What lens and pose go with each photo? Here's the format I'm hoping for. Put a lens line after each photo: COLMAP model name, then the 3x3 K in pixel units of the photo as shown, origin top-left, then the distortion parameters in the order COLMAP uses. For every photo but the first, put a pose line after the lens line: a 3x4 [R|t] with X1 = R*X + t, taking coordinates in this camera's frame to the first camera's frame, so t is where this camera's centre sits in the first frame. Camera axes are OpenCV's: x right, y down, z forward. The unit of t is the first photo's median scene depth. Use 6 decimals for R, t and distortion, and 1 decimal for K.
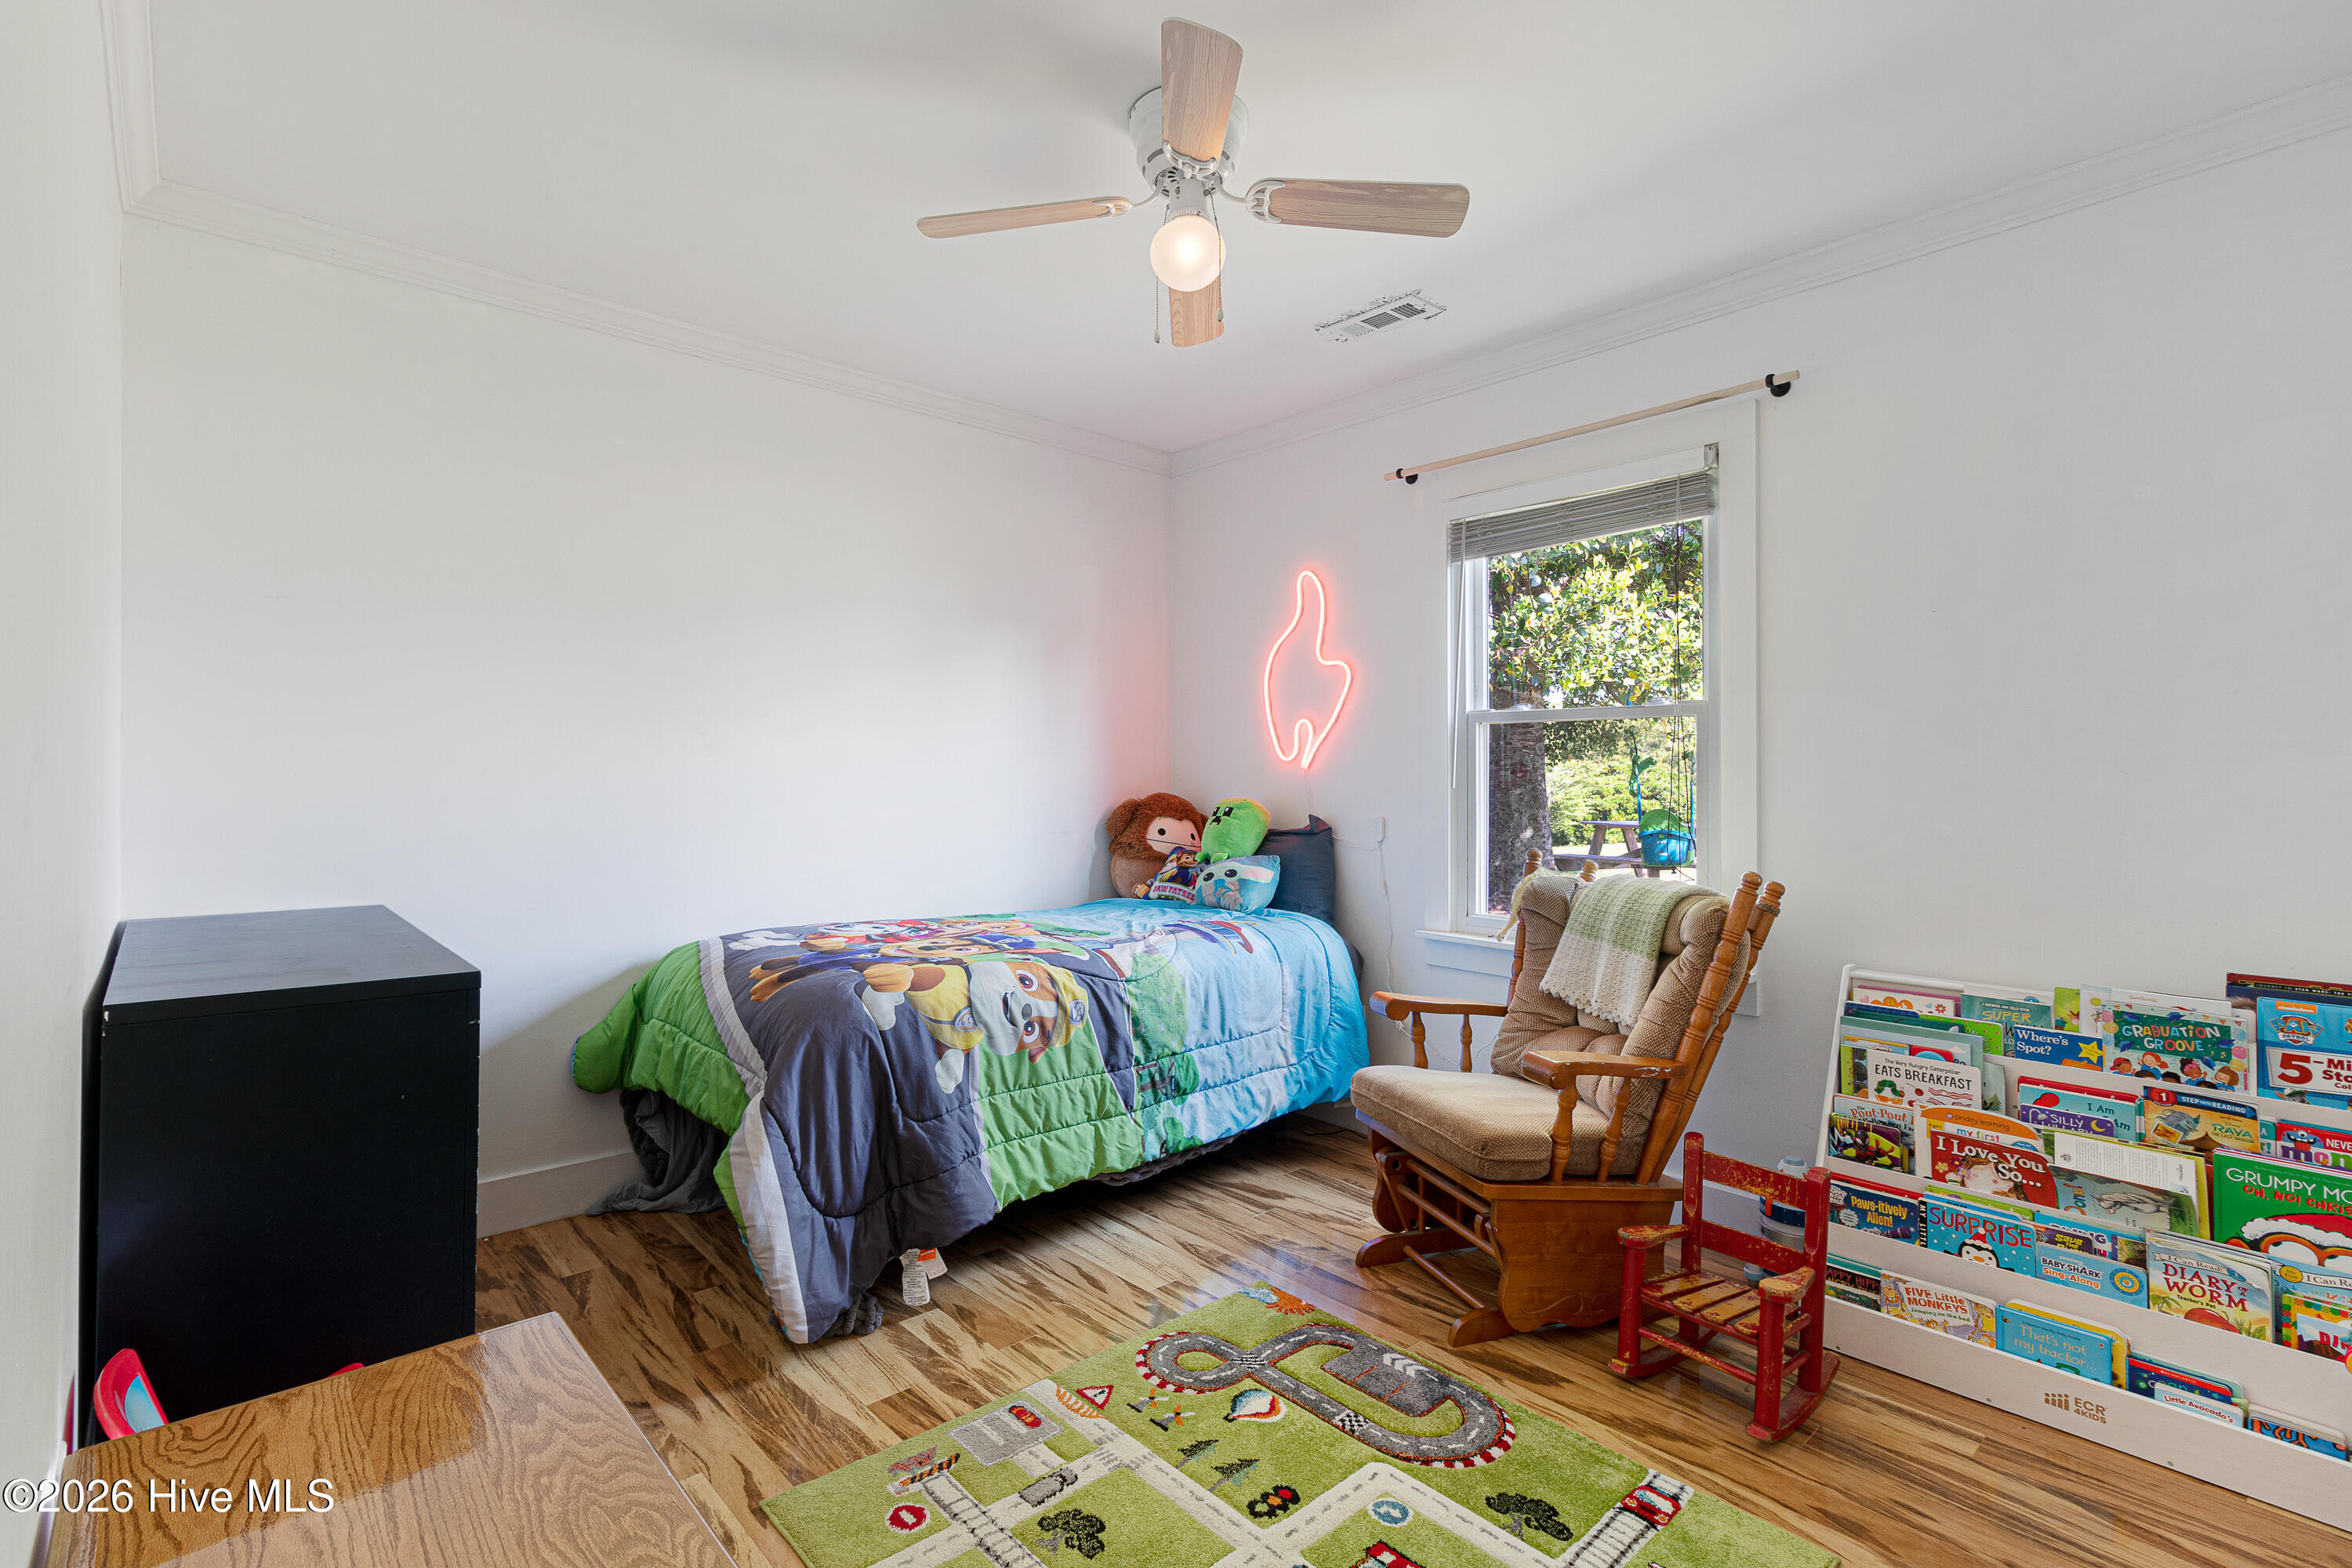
lens RADIAL K [[1100.0, 0, 1150.3], [0, 1100.0, 756.0], [0, 0, 1]] dist [0.002576, 0.000578]
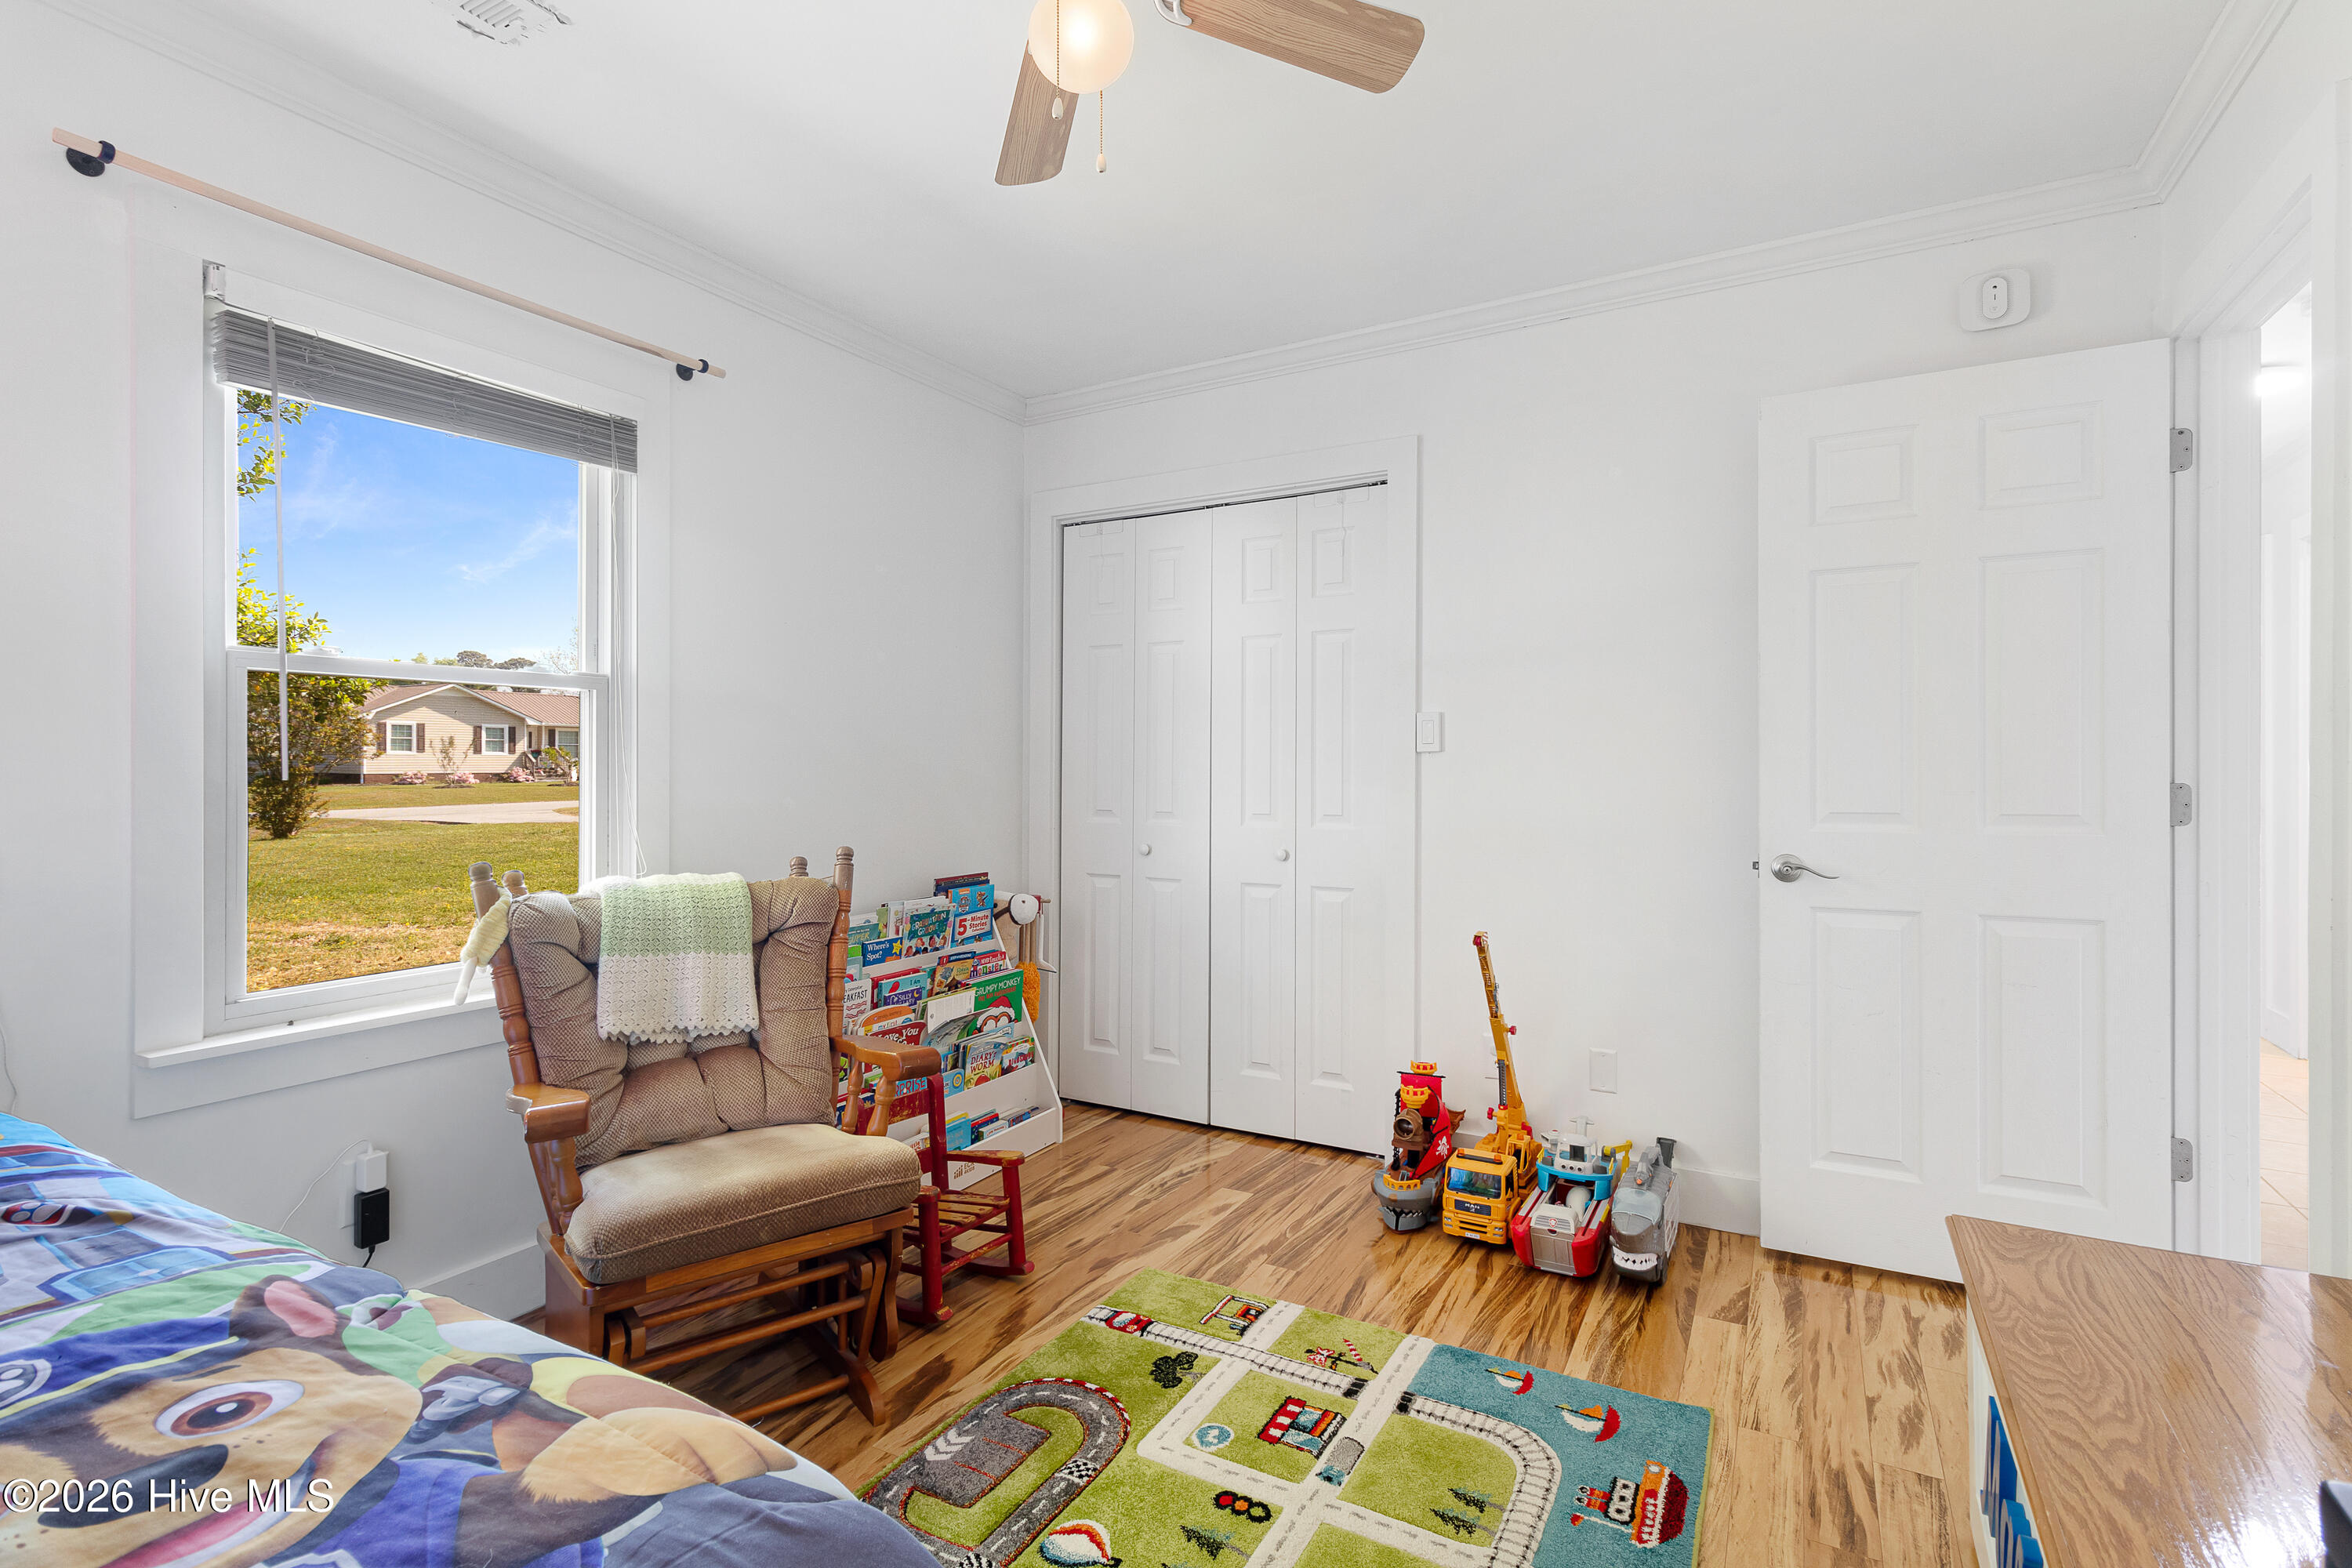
lens RADIAL K [[1100.0, 0, 1150.3], [0, 1100.0, 756.0], [0, 0, 1]] dist [0.002576, 0.000578]
pose [[-0.304527, 0.007246, 0.952476, -0.688279], [-0.012493, 0.999855, -0.011600, 0.028716], [-0.952422, -0.015431, -0.304392, 1.208670]]
